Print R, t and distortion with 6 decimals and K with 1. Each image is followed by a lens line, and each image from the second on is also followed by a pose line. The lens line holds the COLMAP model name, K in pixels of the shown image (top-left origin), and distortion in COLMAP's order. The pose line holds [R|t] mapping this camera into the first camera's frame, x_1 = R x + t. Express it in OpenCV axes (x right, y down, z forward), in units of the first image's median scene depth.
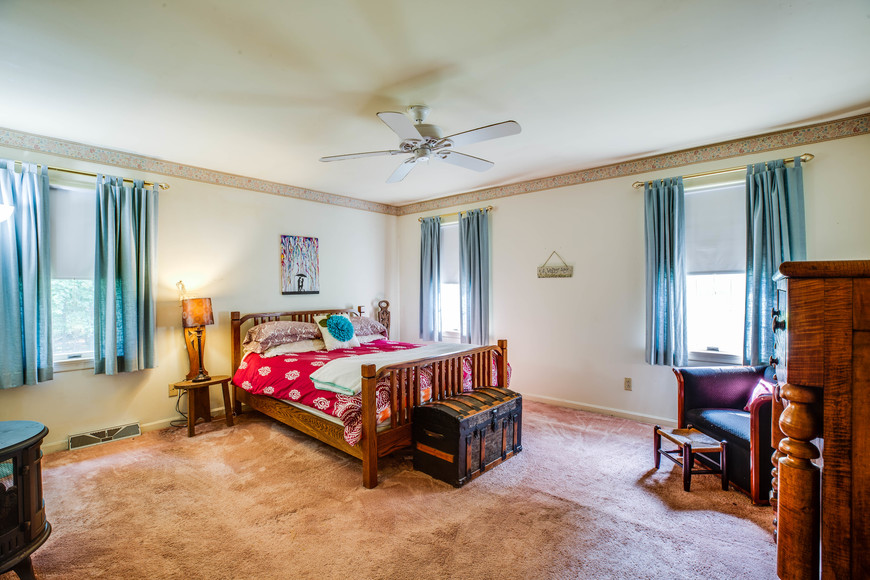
lens RADIAL K [[404.4, 0, 439.0], [0, 404.4, 290.9], [0, 0, 1]] dist [-0.003680, -0.000212]
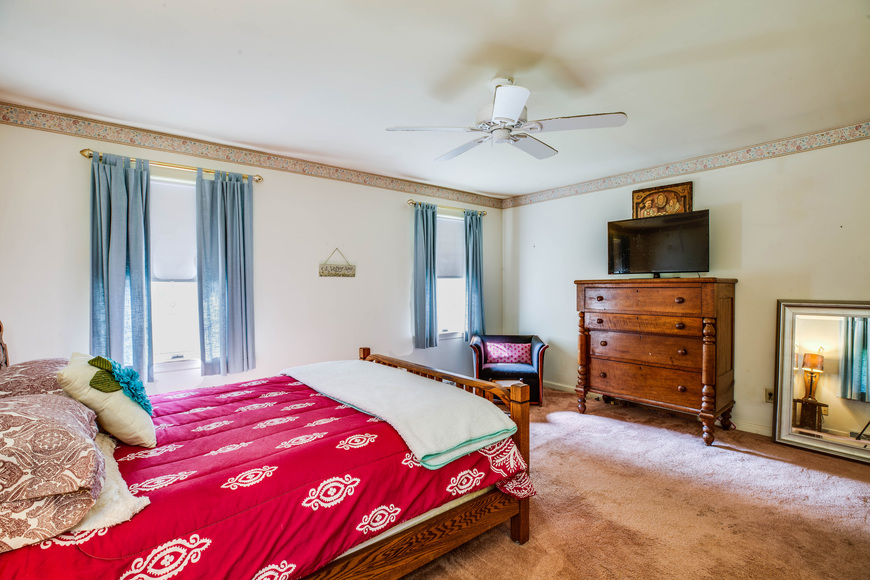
lens RADIAL K [[404.4, 0, 438.8], [0, 404.4, 292.4], [0, 0, 1]] dist [-0.003680, -0.000212]
pose [[0.162644, -0.025252, 0.986362, -0.595417], [0.000683, 0.999675, 0.025480, -0.020521], [-0.986685, -0.003471, 0.162608, 0.616139]]
